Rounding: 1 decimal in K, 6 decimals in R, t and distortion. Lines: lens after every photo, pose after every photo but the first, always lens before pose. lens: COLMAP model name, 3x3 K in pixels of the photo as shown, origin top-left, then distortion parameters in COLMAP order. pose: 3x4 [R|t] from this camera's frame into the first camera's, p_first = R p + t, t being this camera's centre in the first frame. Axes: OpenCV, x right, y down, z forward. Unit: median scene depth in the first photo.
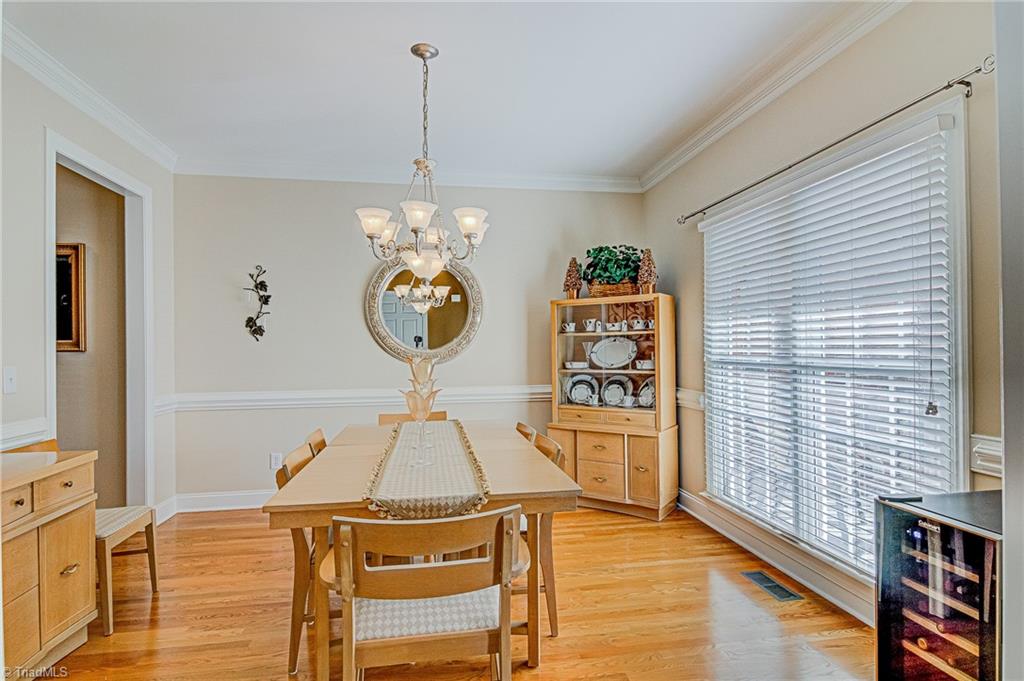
lens RADIAL K [[538.7, 0, 519.4], [0, 538.7, 345.4], [0, 0, 1]] dist [0.010178, -0.008396]
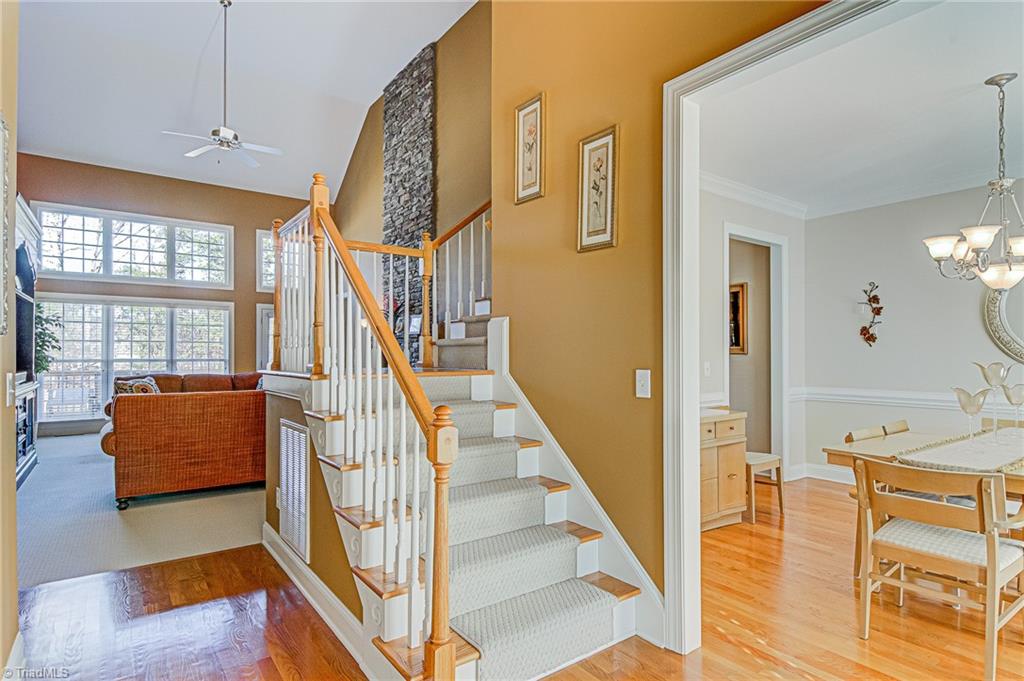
lens RADIAL K [[538.7, 0, 515.0], [0, 538.7, 345.8], [0, 0, 1]] dist [0.010178, -0.008396]
pose [[0.447371, -0.006853, -0.894322, 0.279115], [0.000542, 0.999973, -0.007392, -0.002255], [0.894348, 0.002822, 0.447363, -0.278643]]
